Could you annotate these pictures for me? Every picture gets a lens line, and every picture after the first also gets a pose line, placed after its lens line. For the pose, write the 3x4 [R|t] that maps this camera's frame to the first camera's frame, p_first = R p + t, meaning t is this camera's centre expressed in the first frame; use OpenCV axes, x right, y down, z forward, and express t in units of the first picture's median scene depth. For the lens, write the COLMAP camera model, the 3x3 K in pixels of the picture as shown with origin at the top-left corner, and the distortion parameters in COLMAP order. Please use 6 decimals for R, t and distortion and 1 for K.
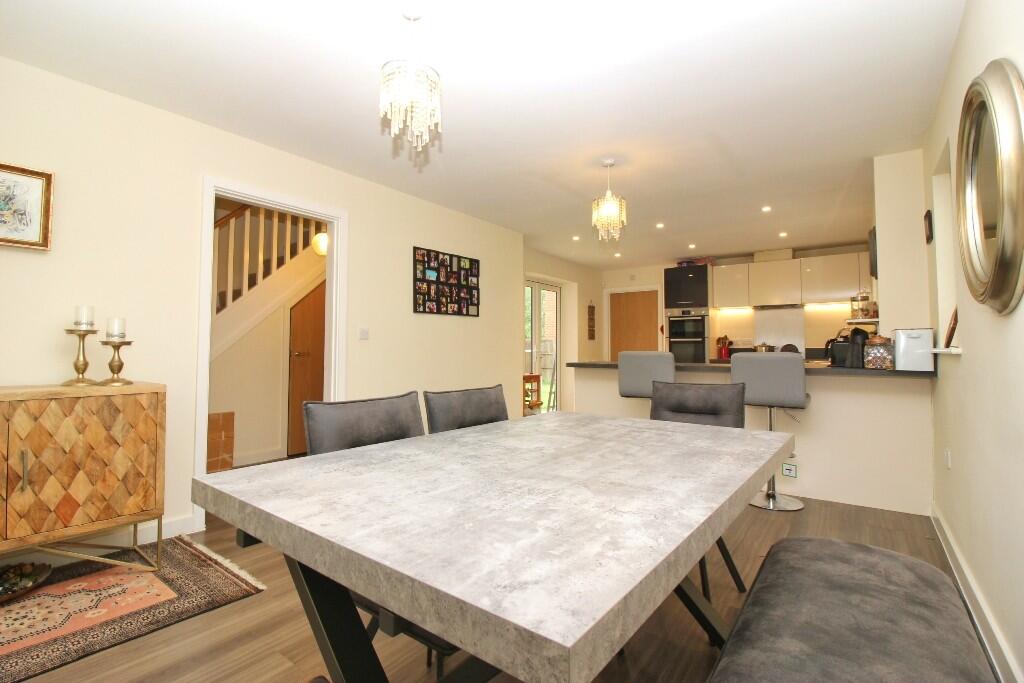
lens RADIAL K [[477.8, 0, 510.7], [0, 477.8, 338.6], [0, 0, 1]] dist [0.000038, -0.015840]
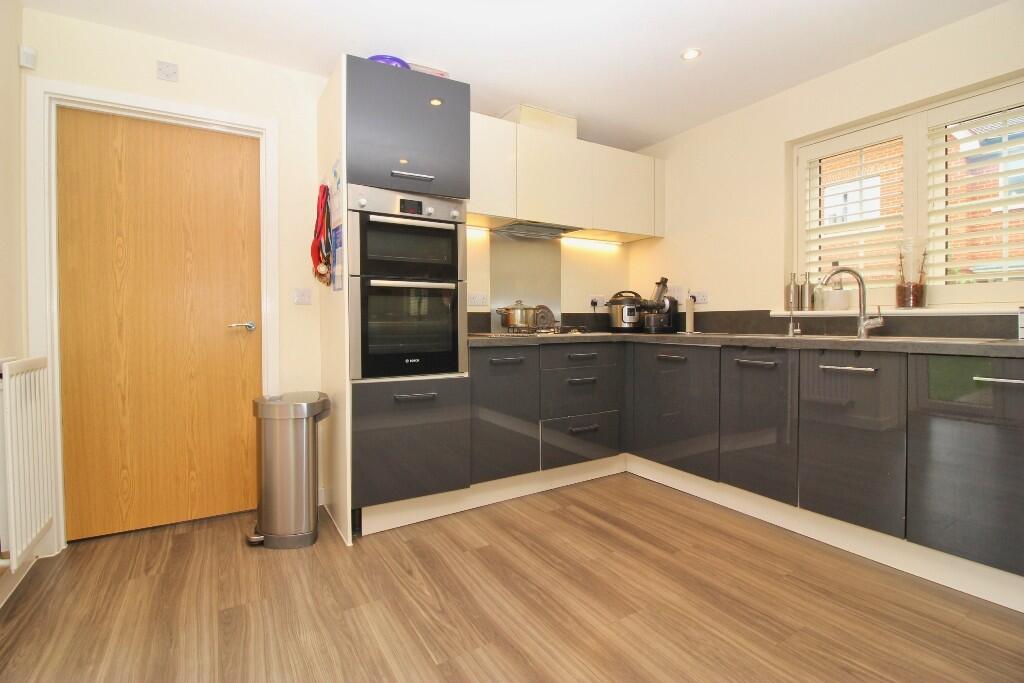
lens RADIAL K [[477.8, 0, 510.7], [0, 477.8, 338.6], [0, 0, 1]] dist [0.000038, -0.015840]
pose [[0.377344, -0.034918, 0.925415, 0.068076], [-0.018333, 0.998811, 0.045162, 0.025744], [-0.925892, -0.034008, 0.376256, 0.816466]]
